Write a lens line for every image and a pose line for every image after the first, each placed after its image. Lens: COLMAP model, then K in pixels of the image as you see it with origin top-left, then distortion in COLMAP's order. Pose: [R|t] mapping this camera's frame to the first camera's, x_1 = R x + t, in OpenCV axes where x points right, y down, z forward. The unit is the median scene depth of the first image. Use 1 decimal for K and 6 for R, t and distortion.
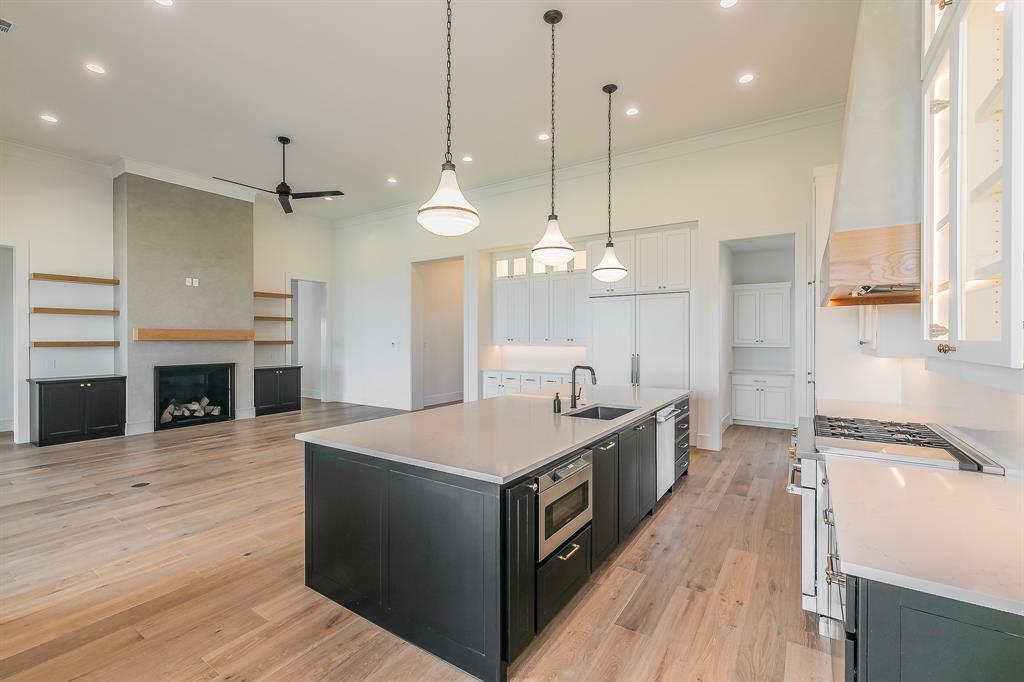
lens RADIAL K [[446.3, 0, 515.2], [0, 446.3, 343.4], [0, 0, 1]] dist [0.000683, -0.000480]
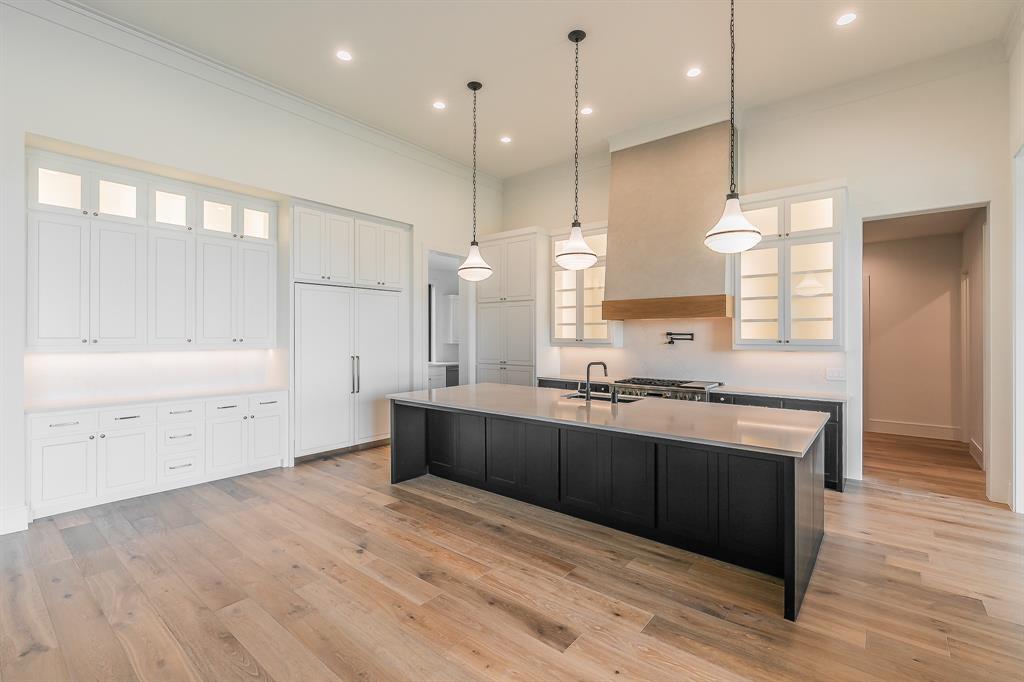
lens RADIAL K [[466.3, 0, 514.6], [0, 466.3, 332.9], [0, 0, 1]] dist [0.022946, -0.000620]
pose [[0.102321, 0.001934, 0.994750, -0.608306], [0.008932, 0.999956, -0.002863, -0.014238], [-0.994711, 0.009178, 0.102299, 0.600000]]
